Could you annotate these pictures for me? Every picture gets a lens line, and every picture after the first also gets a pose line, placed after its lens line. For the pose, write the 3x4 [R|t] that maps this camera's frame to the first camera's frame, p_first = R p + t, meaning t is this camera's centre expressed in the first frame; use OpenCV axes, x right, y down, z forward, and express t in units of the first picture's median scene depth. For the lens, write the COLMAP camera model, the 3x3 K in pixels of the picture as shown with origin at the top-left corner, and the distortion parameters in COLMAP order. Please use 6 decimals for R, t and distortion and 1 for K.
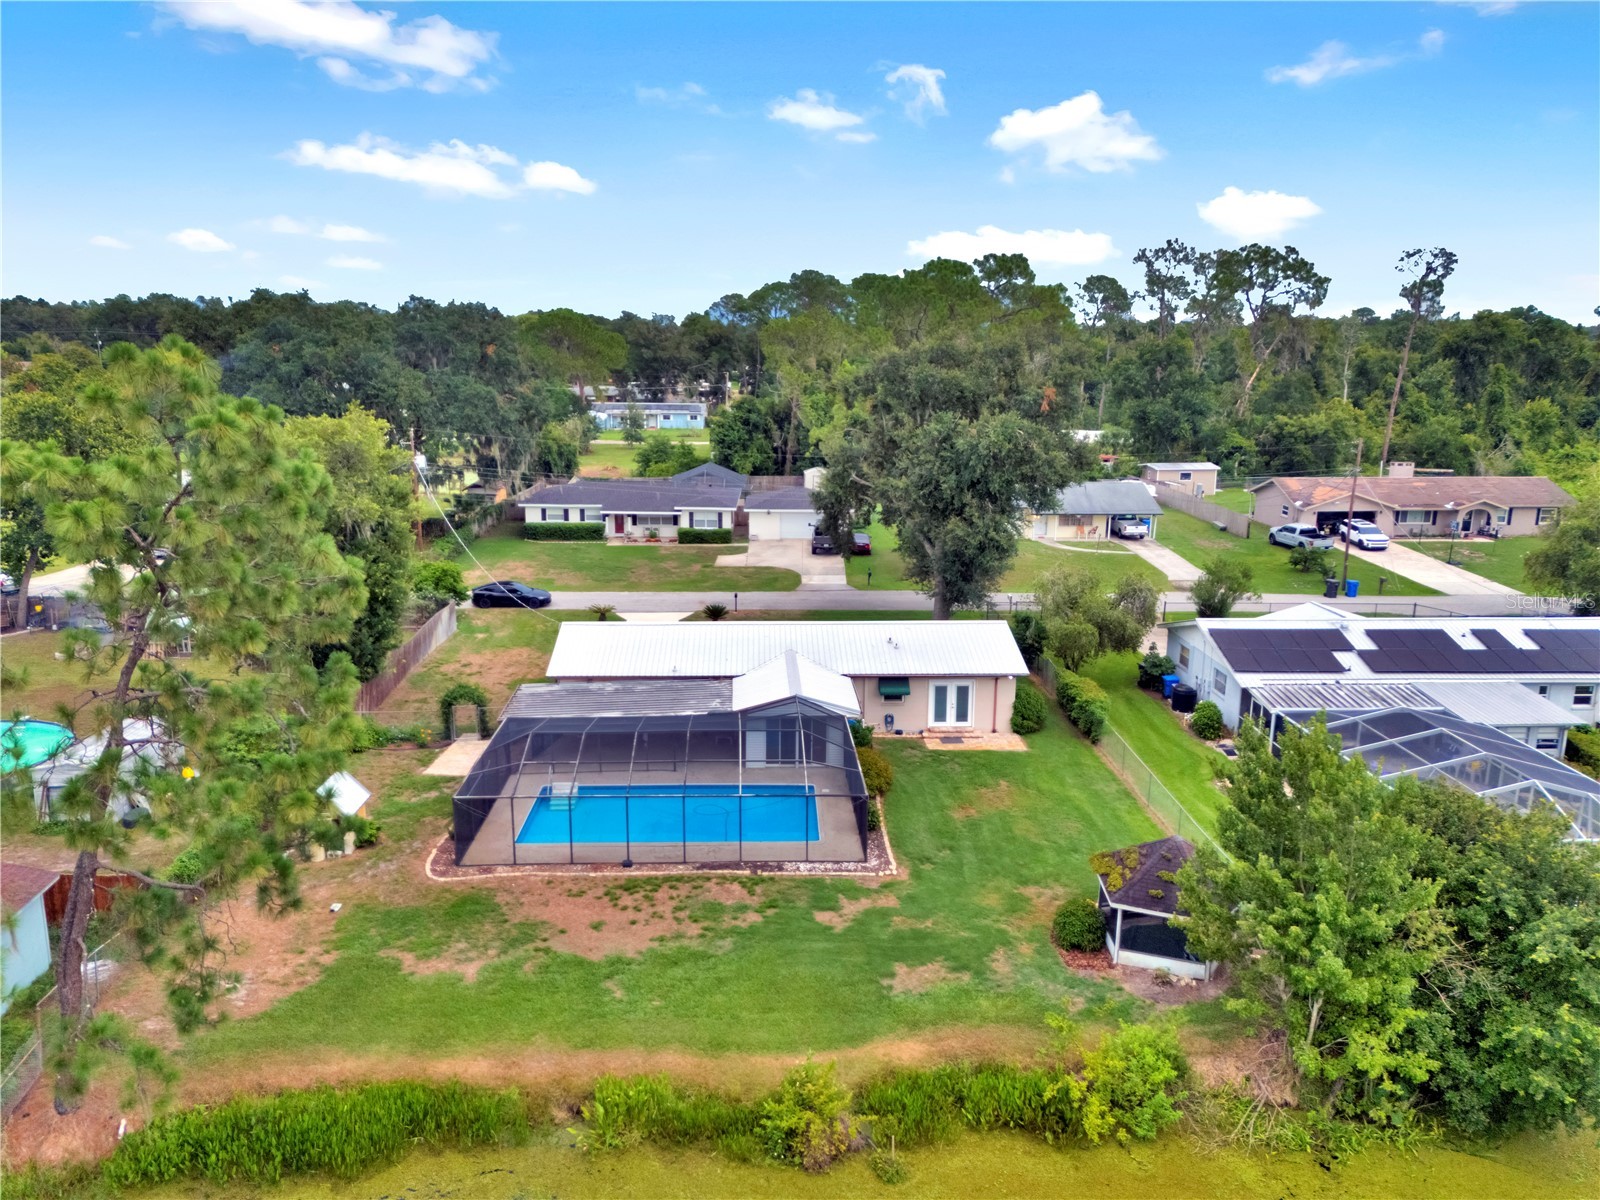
lens RADIAL K [[1164.7, 0, 795.6], [0, 1164.7, 606.4], [0, 0, 1]] dist [0.068771, -0.068264]
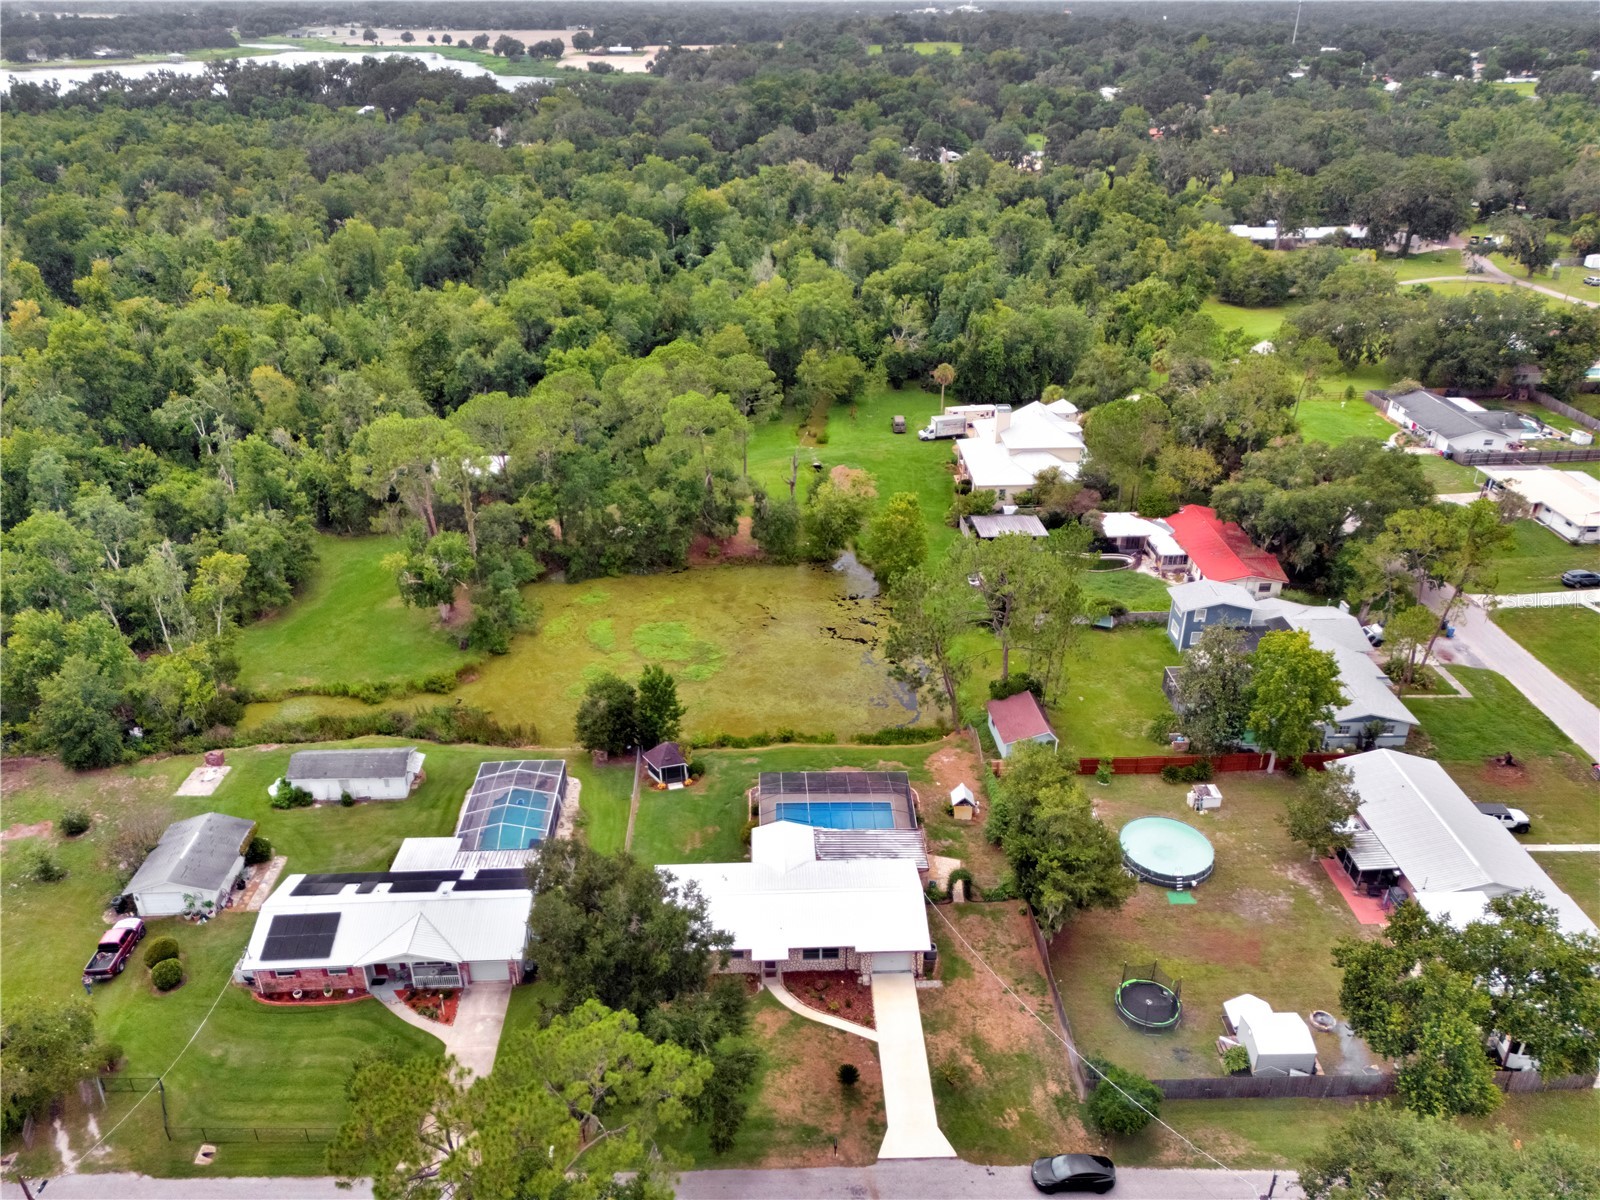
lens RADIAL K [[1164.7, 0, 795.6], [0, 1164.7, 606.4], [0, 0, 1]] dist [0.068771, -0.068264]
pose [[-0.999946, -0.007011, 0.007620, -0.032776], [-0.000348, 0.758262, 0.651950, -1.468474], [-0.010349, 0.651913, -0.758223, 2.141283]]
